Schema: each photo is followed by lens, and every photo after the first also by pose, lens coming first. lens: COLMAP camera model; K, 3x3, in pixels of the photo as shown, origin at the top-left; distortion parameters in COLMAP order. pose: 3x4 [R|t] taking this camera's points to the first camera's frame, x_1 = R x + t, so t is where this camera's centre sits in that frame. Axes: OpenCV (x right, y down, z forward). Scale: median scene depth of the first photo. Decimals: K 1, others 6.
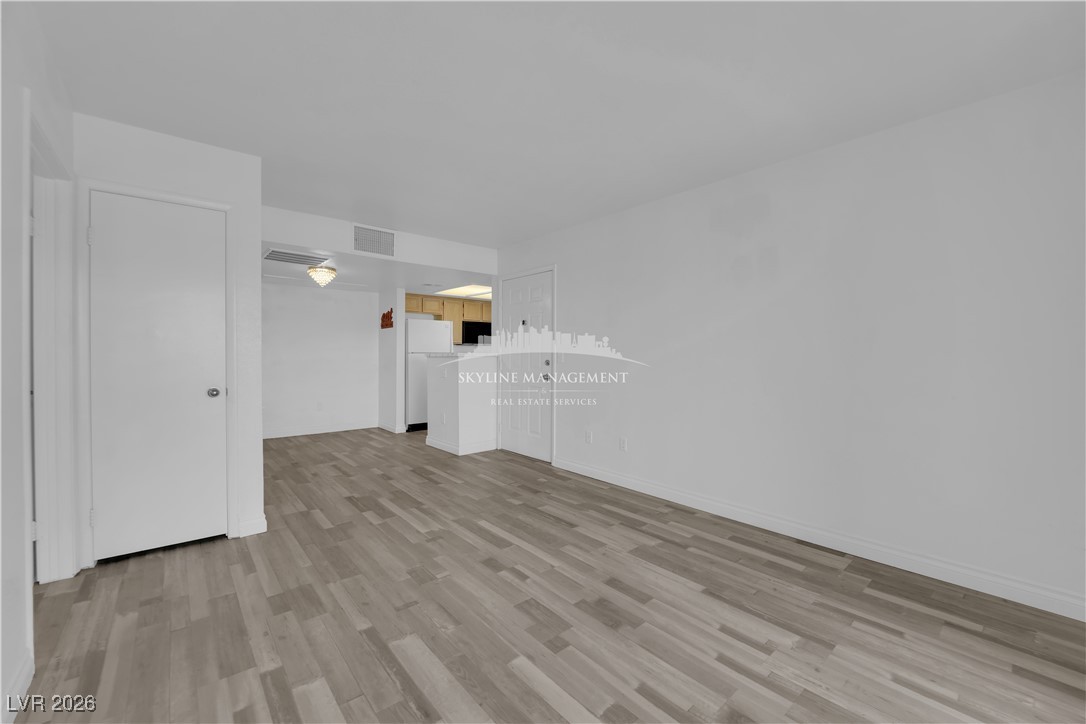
lens RADIAL K [[438.1, 0, 542.5], [0, 438.1, 359.1], [0, 0, 1]] dist [-0.016776, 0.000131]
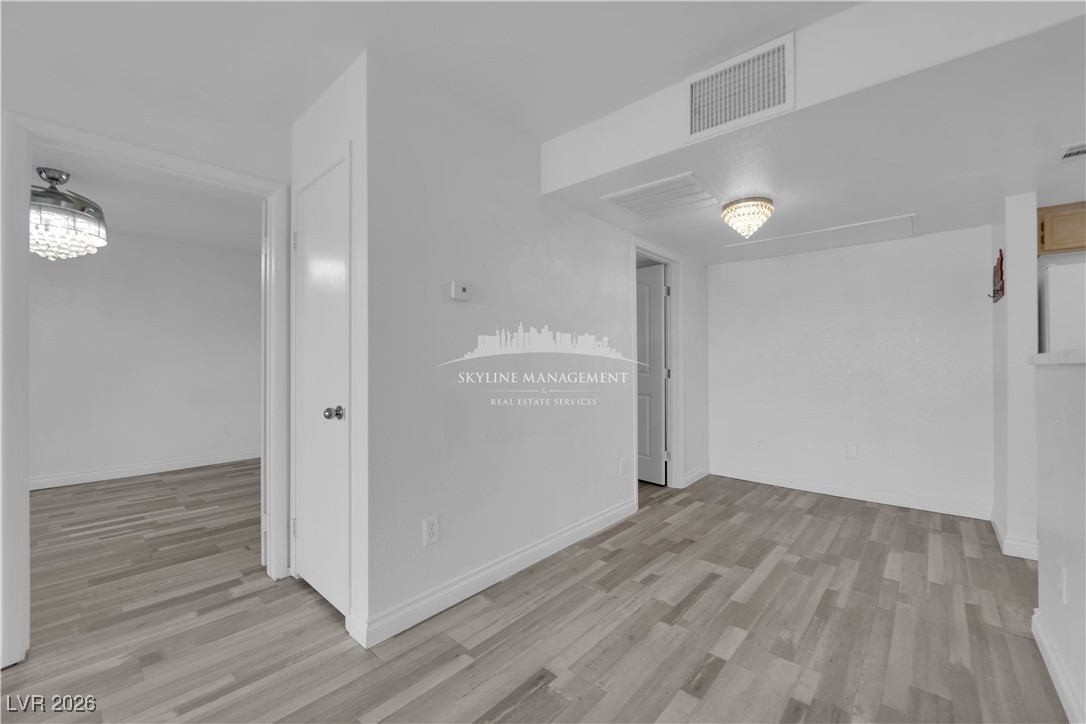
lens RADIAL K [[438.1, 0, 542.5], [0, 438.1, 359.1], [0, 0, 1]] dist [-0.016776, 0.000131]
pose [[0.130615, -0.010605, -0.991376, 0.009050], [-0.006429, 0.999913, -0.011543, -0.007032], [0.991412, 0.007881, 0.130536, 1.447763]]
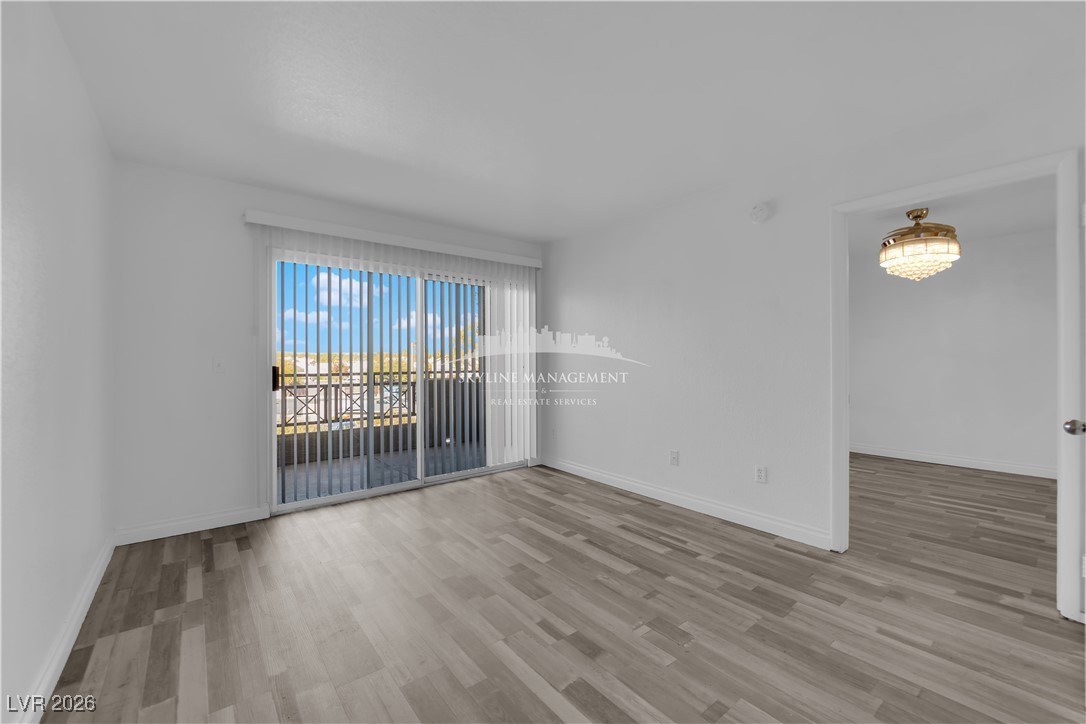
lens RADIAL K [[438.1, 0, 542.5], [0, 438.1, 359.1], [0, 0, 1]] dist [-0.016776, 0.000131]
pose [[-0.999531, -0.002254, 0.030538, -0.065896], [-0.002009, 0.999966, 0.008055, -0.019711], [-0.030555, 0.007990, -0.999501, 1.840523]]
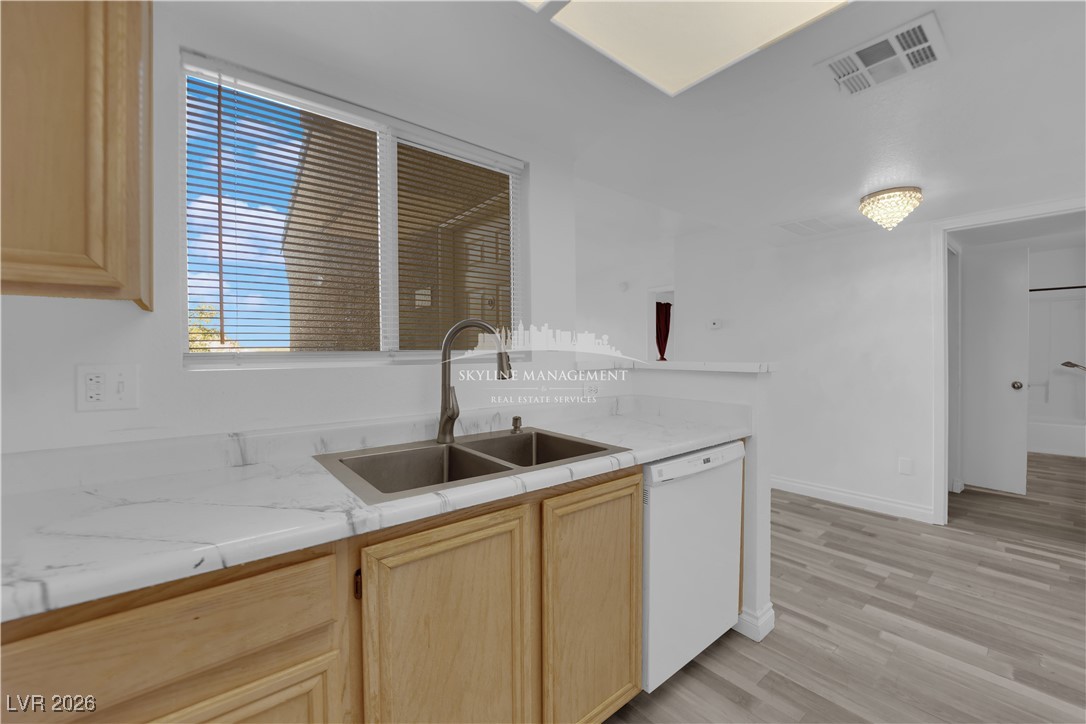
lens RADIAL K [[438.1, 0, 542.5], [0, 438.1, 359.1], [0, 0, 1]] dist [-0.016776, 0.000131]
pose [[-0.999685, -0.000514, 0.025073, -0.222460], [0.000022, 0.999772, 0.021365, -0.049300], [-0.025079, 0.021359, -0.999457, 3.218299]]
